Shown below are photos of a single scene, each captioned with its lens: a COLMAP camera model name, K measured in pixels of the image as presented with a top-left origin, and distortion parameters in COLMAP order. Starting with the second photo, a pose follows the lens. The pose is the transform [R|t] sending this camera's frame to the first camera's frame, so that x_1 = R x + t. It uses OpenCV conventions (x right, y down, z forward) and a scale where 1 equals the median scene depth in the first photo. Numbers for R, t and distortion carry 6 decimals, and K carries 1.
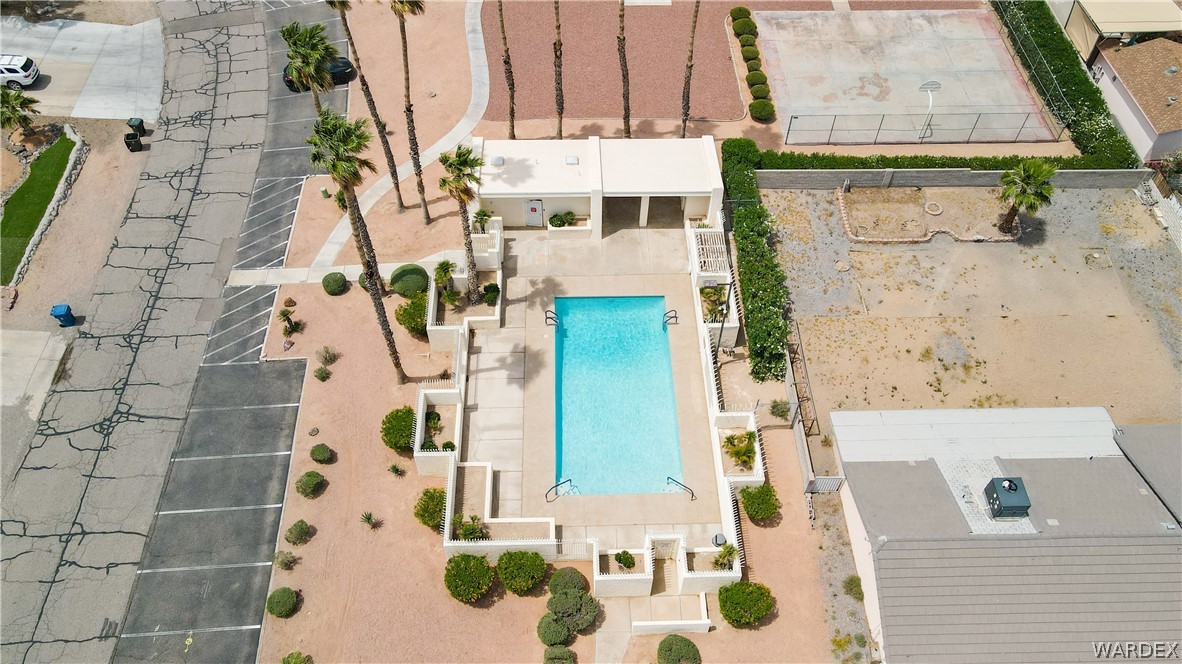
lens RADIAL K [[924.0, 0, 590.9], [0, 924.0, 334.3], [0, 0, 1]] dist [0.004355, 0.026120]
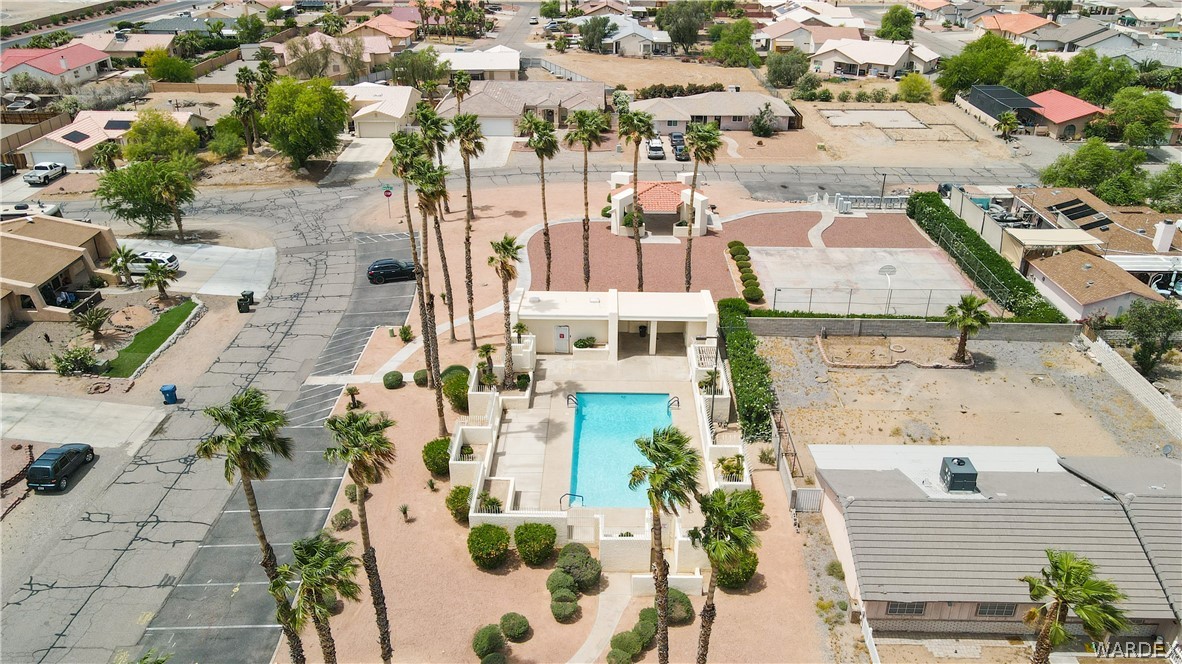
lens RADIAL K [[924.0, 0, 592.7], [0, 924.0, 332.4], [0, 0, 1]] dist [0.004355, 0.026120]
pose [[0.999047, 0.011474, -0.042104, 0.031385], [-0.028616, 0.900678, -0.433543, 0.407699], [0.032948, 0.434335, 0.900149, -0.098925]]
